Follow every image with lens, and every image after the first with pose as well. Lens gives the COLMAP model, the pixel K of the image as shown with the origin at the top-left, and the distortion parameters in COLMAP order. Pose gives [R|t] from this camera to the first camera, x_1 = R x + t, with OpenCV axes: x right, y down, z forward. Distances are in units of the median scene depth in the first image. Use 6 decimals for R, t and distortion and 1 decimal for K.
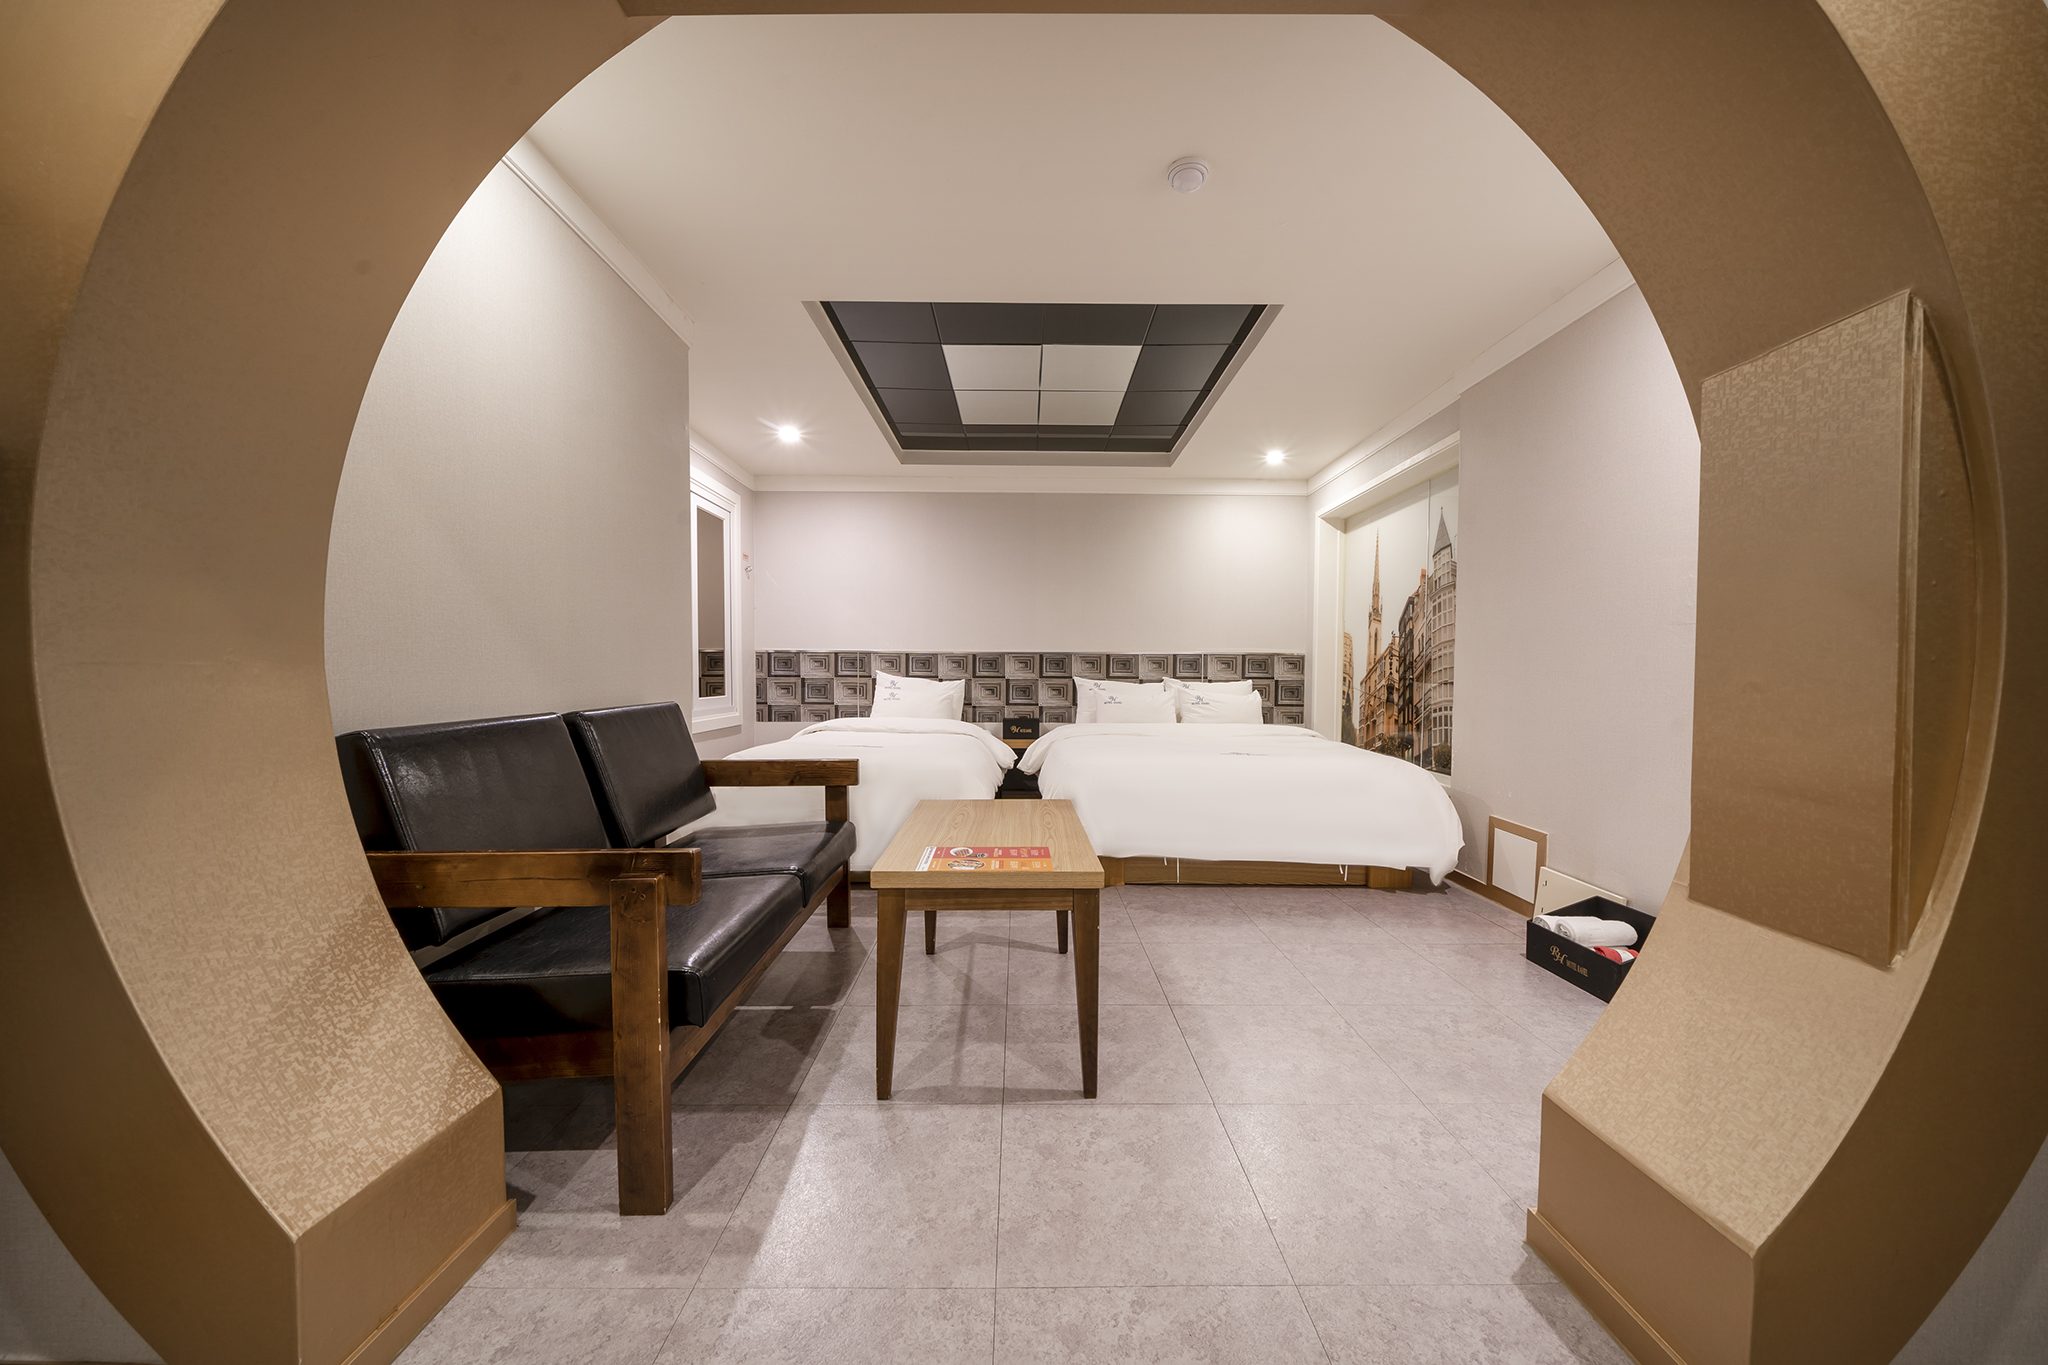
lens RADIAL K [[712.9, 0, 1043.8], [0, 712.9, 691.2], [0, 0, 1]] dist [0.000060, -0.000085]
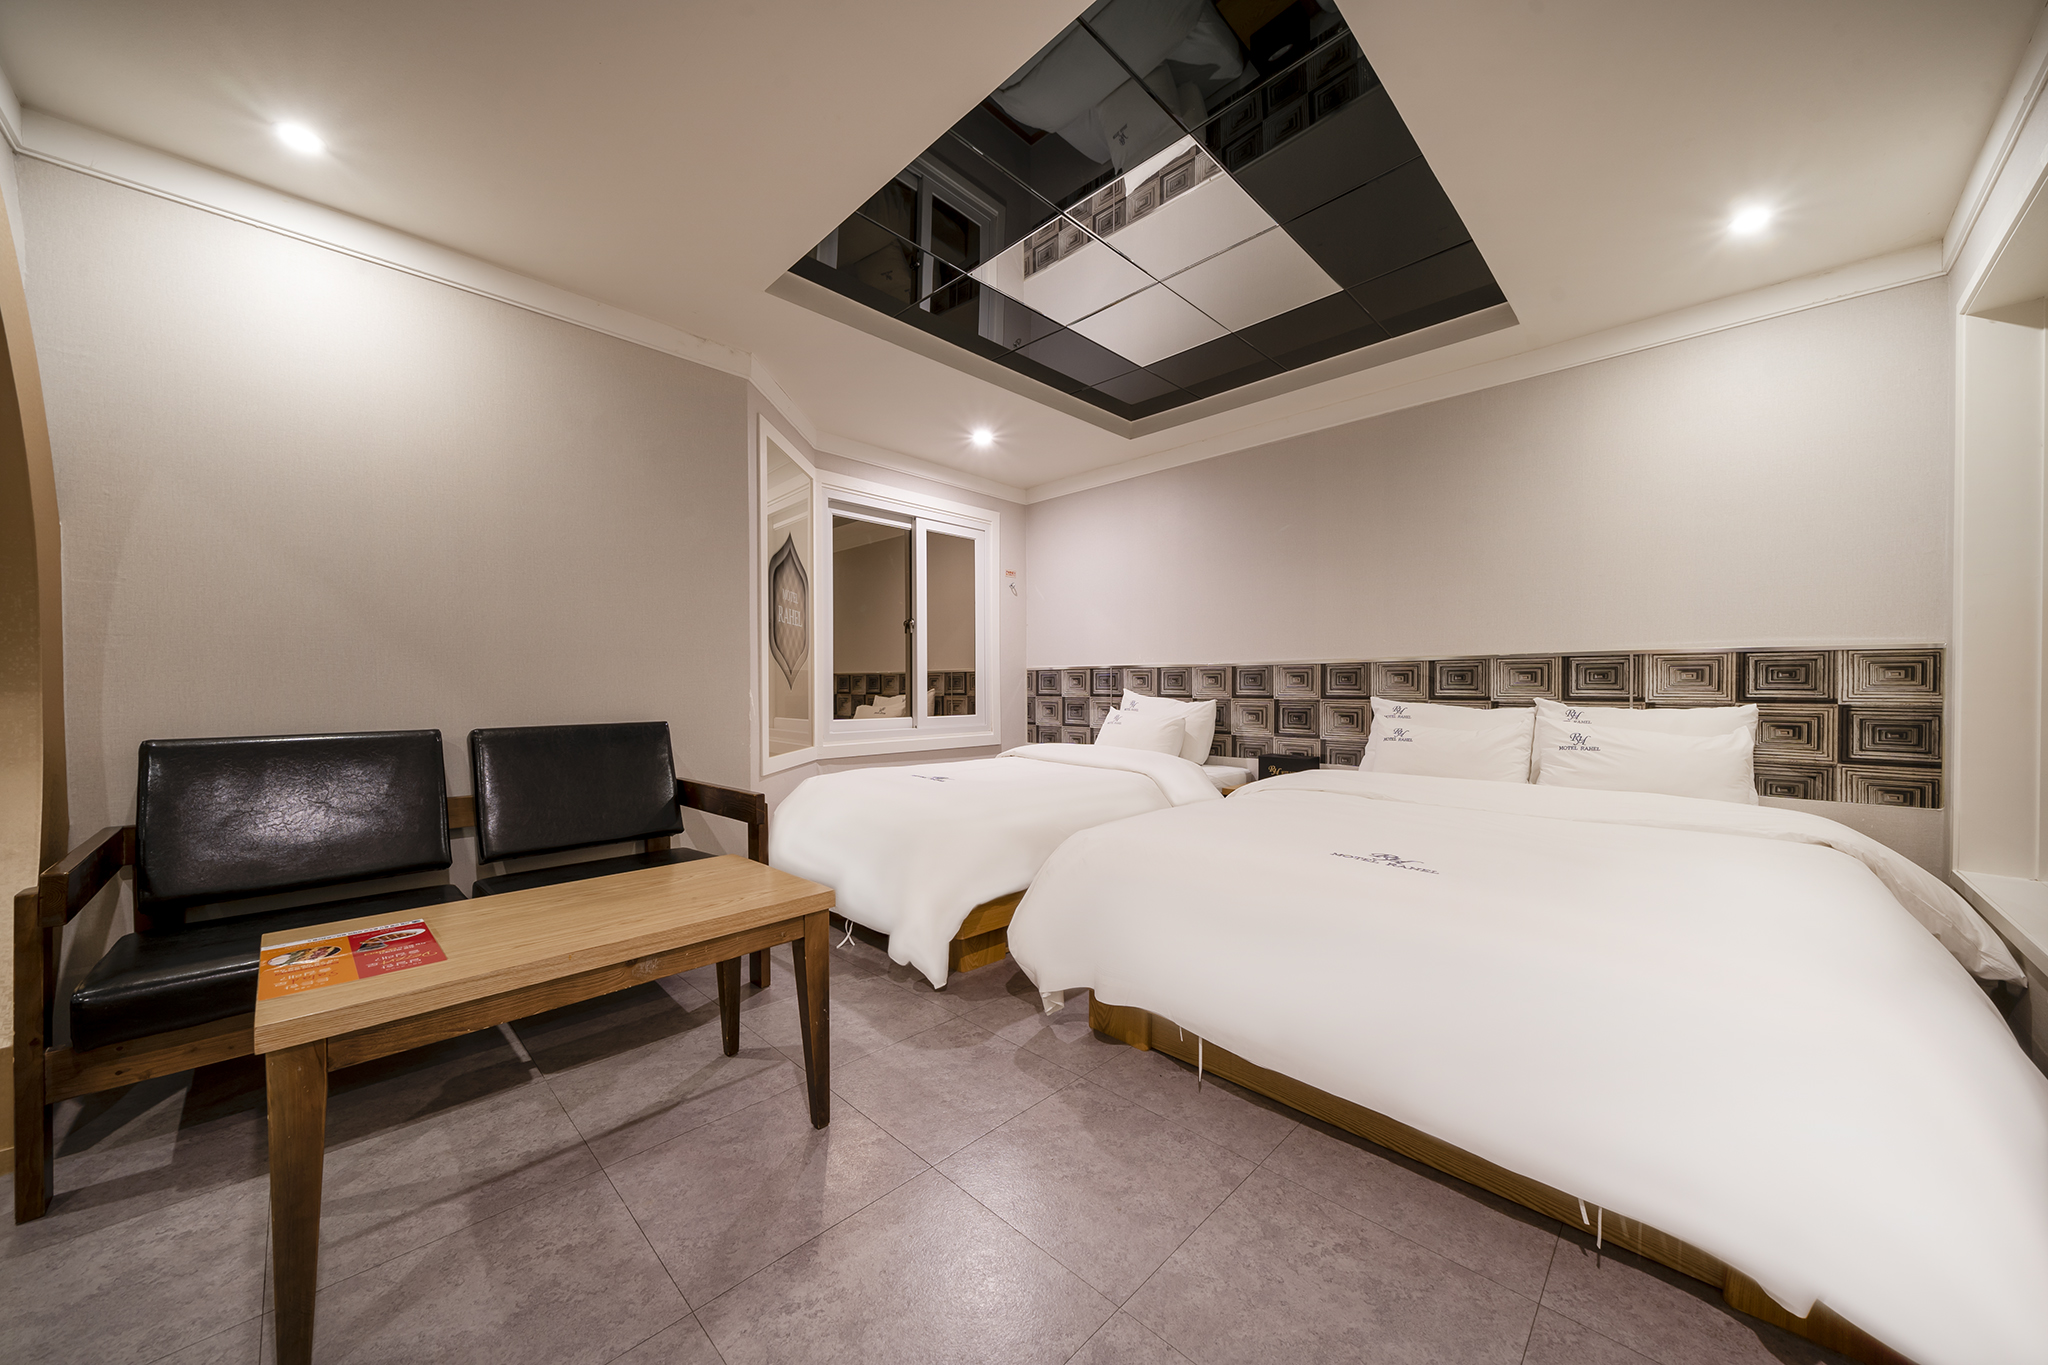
lens RADIAL K [[720.4, 0, 1030.7], [0, 720.4, 690.3], [0, 0, 1]] dist [-0.001844, -0.000211]
pose [[0.696646, -0.003802, -0.717405, 0.301664], [-0.014333, 0.999713, -0.019217, -0.009107], [0.717272, 0.023670, 0.696391, 0.321460]]
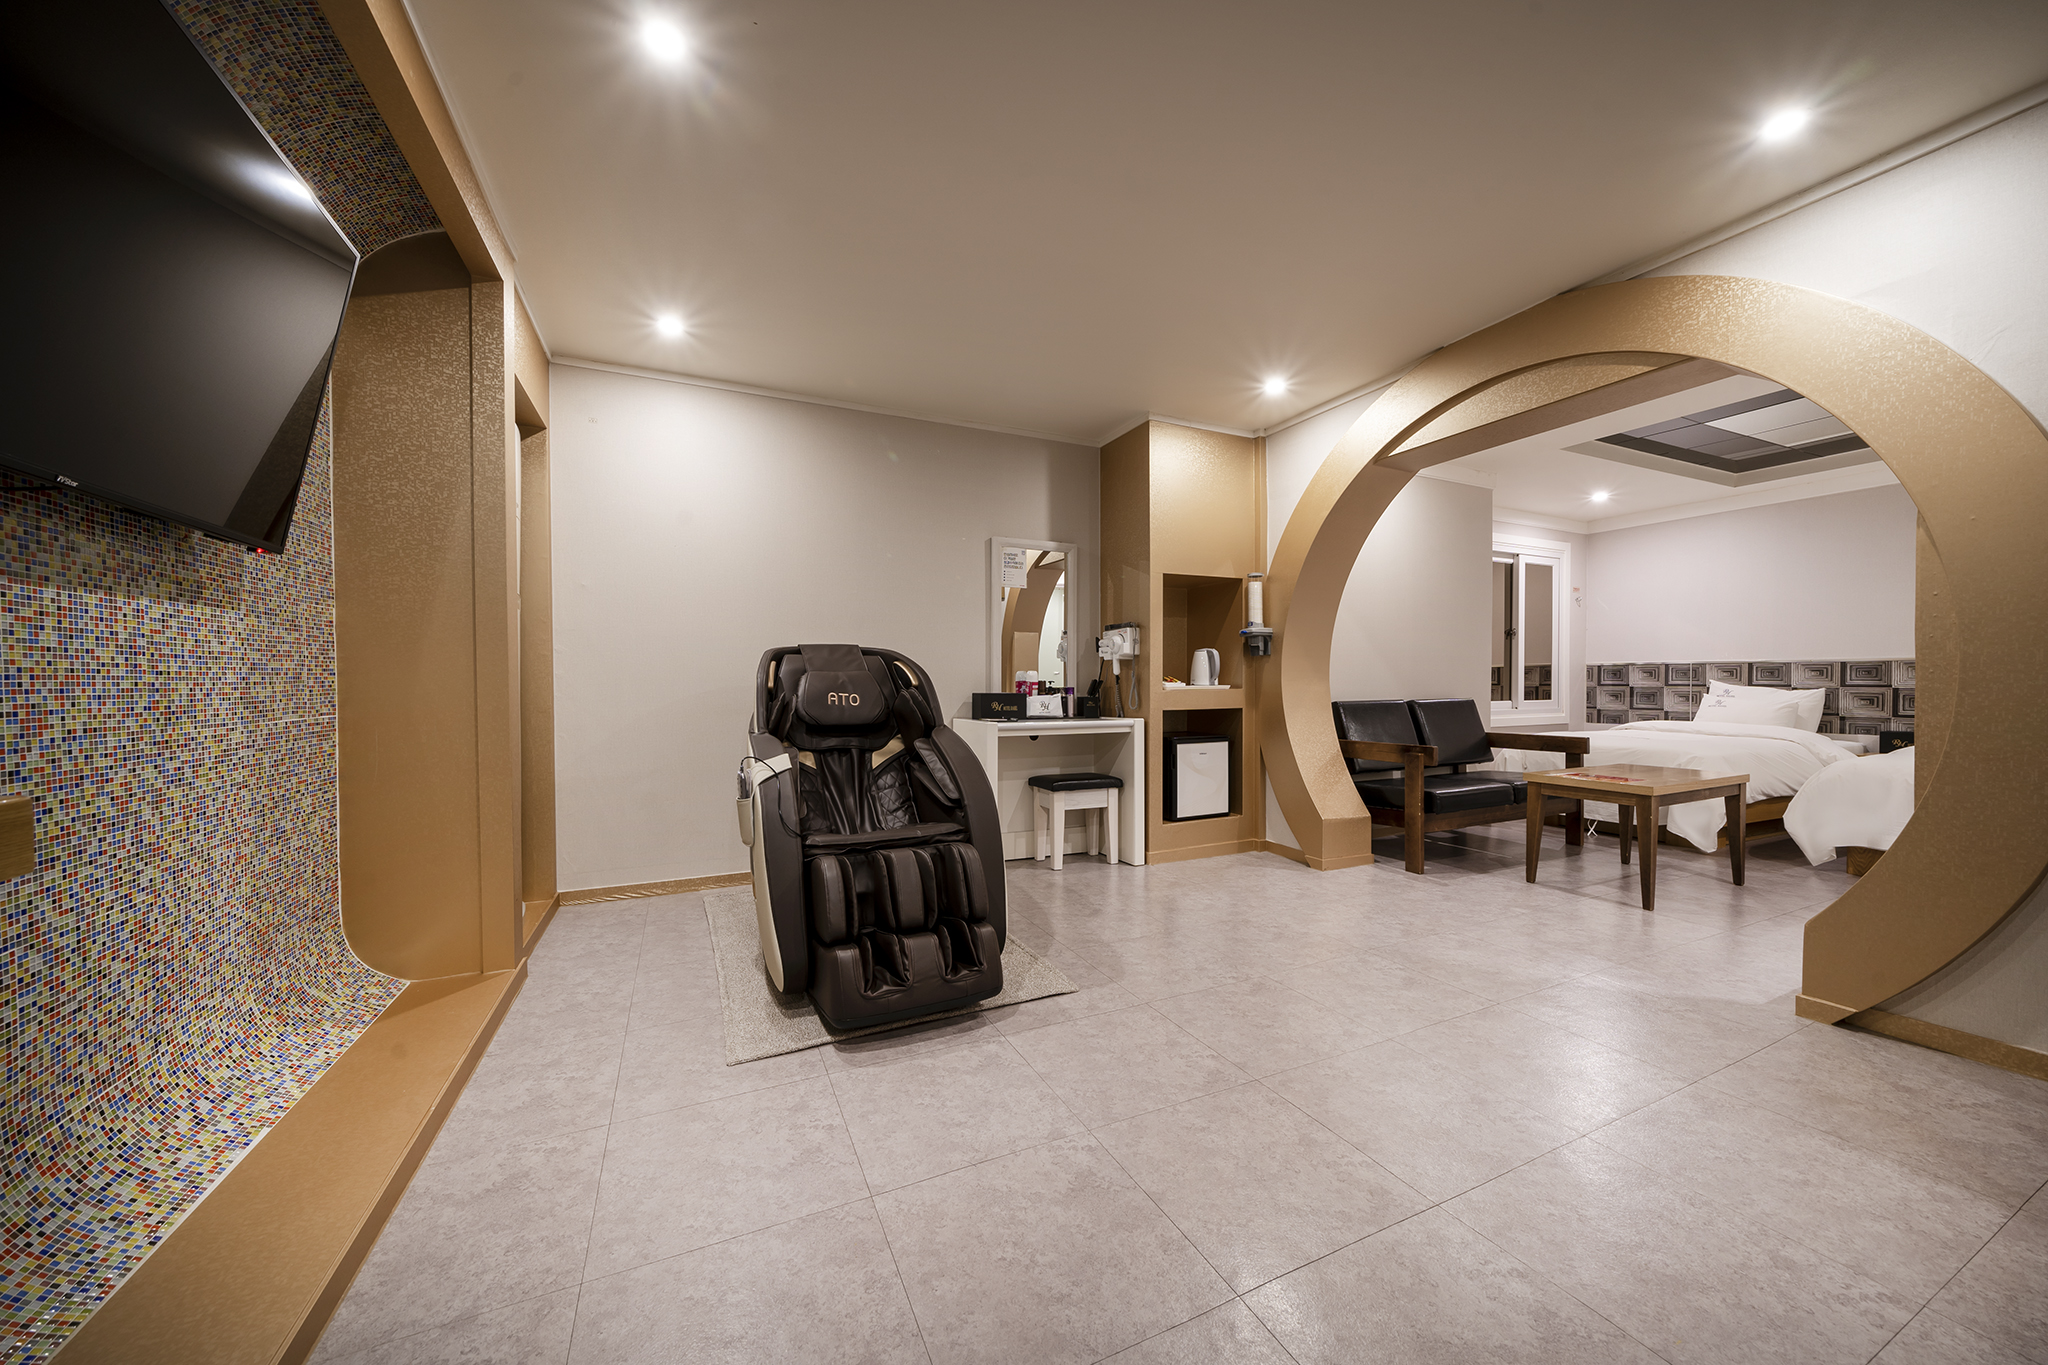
lens RADIAL K [[738.3, 0, 1012.5], [0, 738.3, 691.6], [0, 0, 1]] dist [-0.002542, -0.000264]
pose [[0.393747, 0.008063, -0.919183, 0.370600], [-0.020806, 0.999784, -0.000142, 0.010789], [0.918983, 0.019180, 0.393830, -0.402763]]
